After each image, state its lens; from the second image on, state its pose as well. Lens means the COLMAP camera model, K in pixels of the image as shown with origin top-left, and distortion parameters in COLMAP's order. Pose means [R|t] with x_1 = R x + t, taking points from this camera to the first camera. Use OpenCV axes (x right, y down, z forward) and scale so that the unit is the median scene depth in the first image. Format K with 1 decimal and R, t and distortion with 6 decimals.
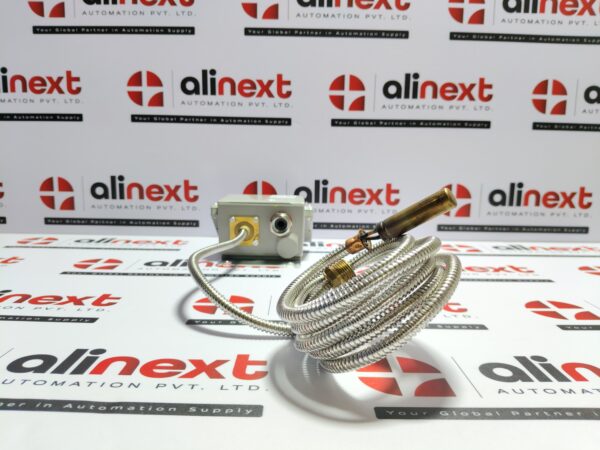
lens RADIAL K [[461.7, 0, 300.0], [0, 461.7, 225.0], [0, 0, 1]] dist [0.002439, -0.106261]
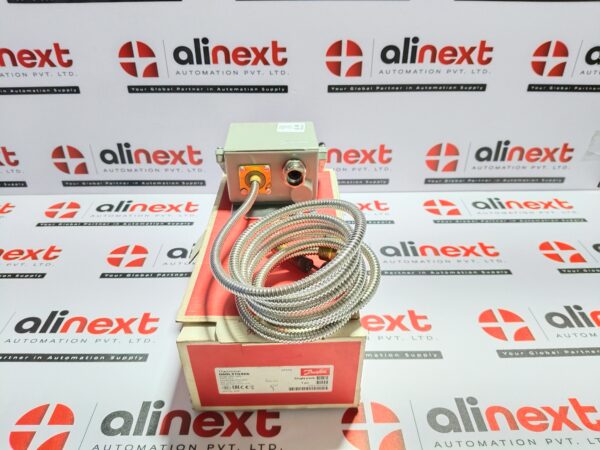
lens RADIAL K [[461.7, 0, 300.0], [0, 461.7, 225.0], [0, 0, 1]] dist [0.002439, -0.106261]
pose [[0.999792, -0.020391, -0.000700, 0.002130], [0.018927, 0.914116, 0.405010, -0.358924], [-0.007618, -0.404939, 0.914312, -0.035973]]
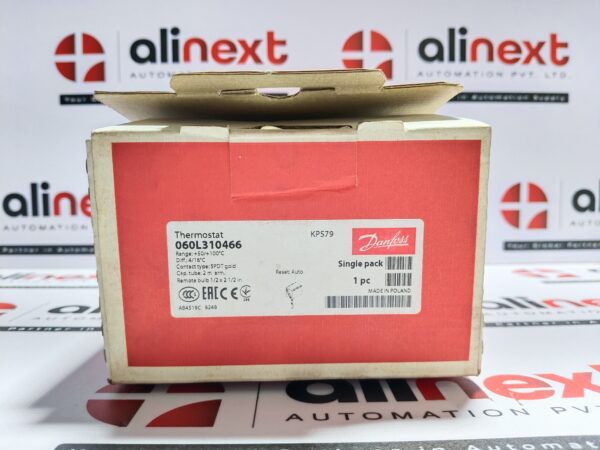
lens RADIAL K [[476.3, 0, 300.0], [0, 476.3, 225.0], [0, 0, 1]] dist [-0.064166, -0.004382]
pose [[0.999598, -0.026227, 0.010799, -0.014327], [0.027041, 0.996109, -0.083876, 0.026813], [-0.008557, 0.084134, 0.996418, 0.307061]]
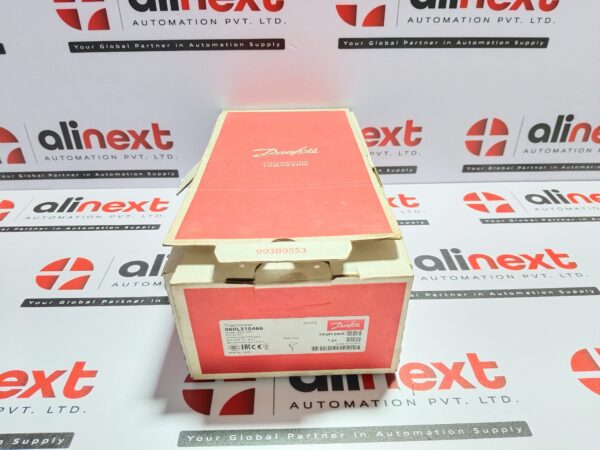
lens RADIAL K [[461.7, 0, 300.0], [0, 461.7, 225.0], [0, 0, 1]] dist [0.002439, -0.106261]
pose [[0.999498, -0.030447, 0.008712, -0.009744], [0.024241, 0.912575, 0.408189, -0.259887], [-0.020379, -0.407774, 0.912856, 0.204734]]
